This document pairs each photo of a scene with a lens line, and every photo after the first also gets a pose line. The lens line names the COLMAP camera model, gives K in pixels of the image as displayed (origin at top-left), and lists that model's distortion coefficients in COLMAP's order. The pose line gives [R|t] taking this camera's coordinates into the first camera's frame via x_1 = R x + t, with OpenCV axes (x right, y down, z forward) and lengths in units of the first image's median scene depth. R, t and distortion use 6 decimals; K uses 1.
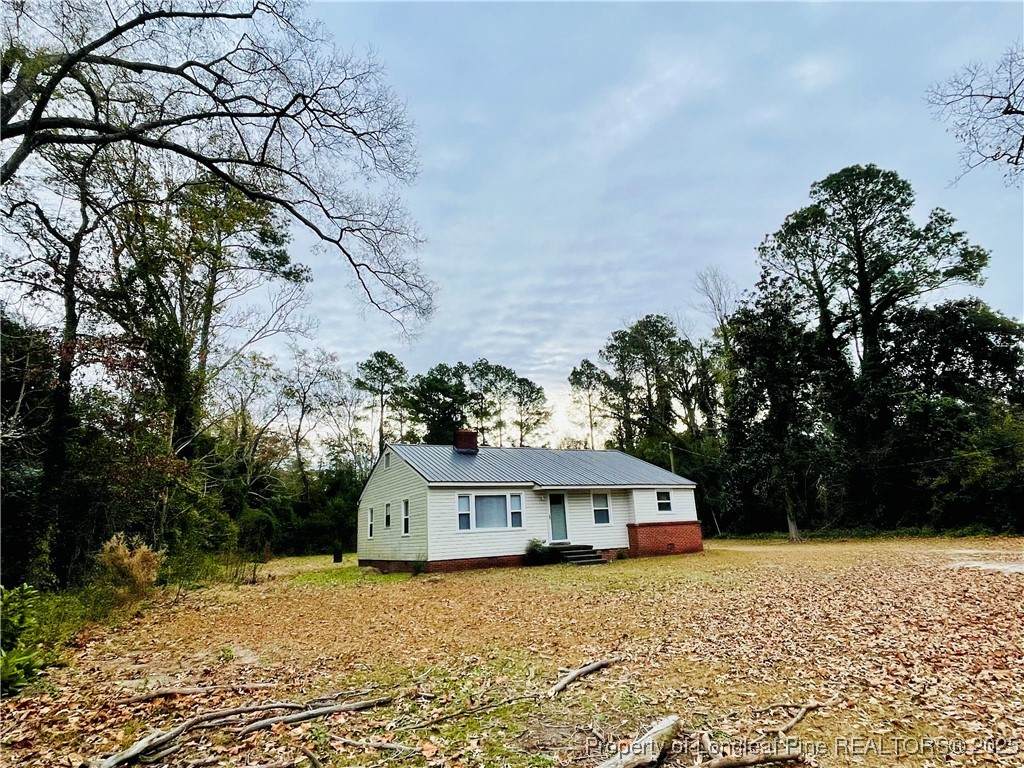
lens RADIAL K [[606.1, 0, 506.7], [0, 606.1, 378.2], [0, 0, 1]] dist [-0.000803, -0.003216]
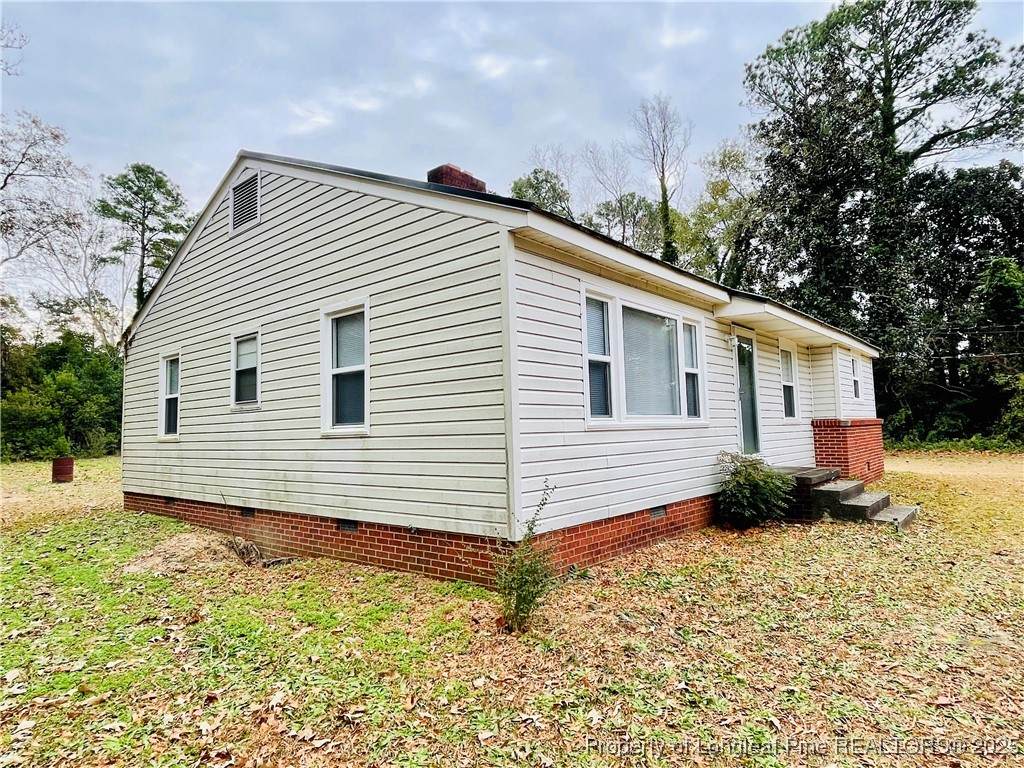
lens RADIAL K [[606.1, 0, 511.1], [0, 606.1, 381.9], [0, 0, 1]] dist [-0.000803, -0.003216]
pose [[0.932173, 0.054658, 0.357864, -0.179409], [-0.111161, 0.983996, 0.139267, 0.172642], [-0.344525, -0.169602, 0.923330, 0.656485]]
